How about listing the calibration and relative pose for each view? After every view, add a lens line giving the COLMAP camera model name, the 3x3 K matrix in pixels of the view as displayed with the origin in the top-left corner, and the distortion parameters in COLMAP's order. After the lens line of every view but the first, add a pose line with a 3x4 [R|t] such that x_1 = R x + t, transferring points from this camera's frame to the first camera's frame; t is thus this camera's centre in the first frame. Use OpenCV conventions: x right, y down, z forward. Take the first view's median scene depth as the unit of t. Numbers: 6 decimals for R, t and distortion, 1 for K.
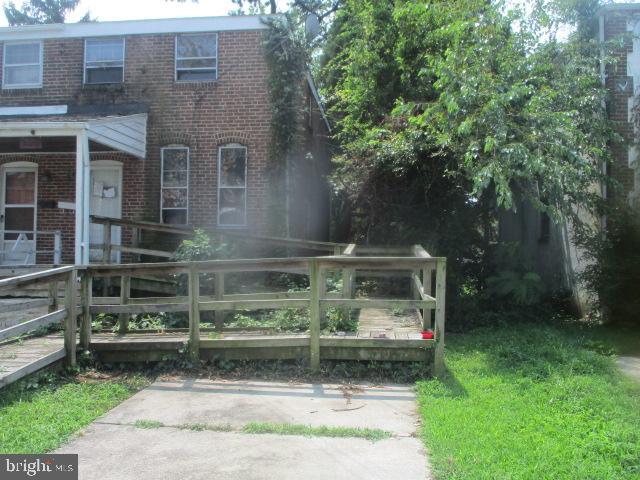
lens RADIAL K [[530.8, 0, 320.0], [0, 530.8, 240.0], [0, 0, 1]] dist [-0.038109, 0.000984]
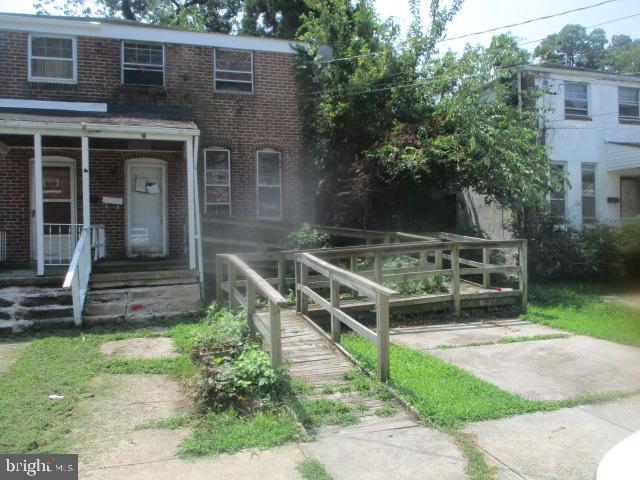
lens RADIAL K [[530.8, 0, 320.0], [0, 530.8, 240.0], [0, 0, 1]] dist [-0.038109, 0.000984]
pose [[0.921241, -0.023804, 0.388264, -0.513021], [0.013779, 0.999496, 0.028584, -0.011226], [-0.388749, -0.020983, 0.921105, -0.131402]]
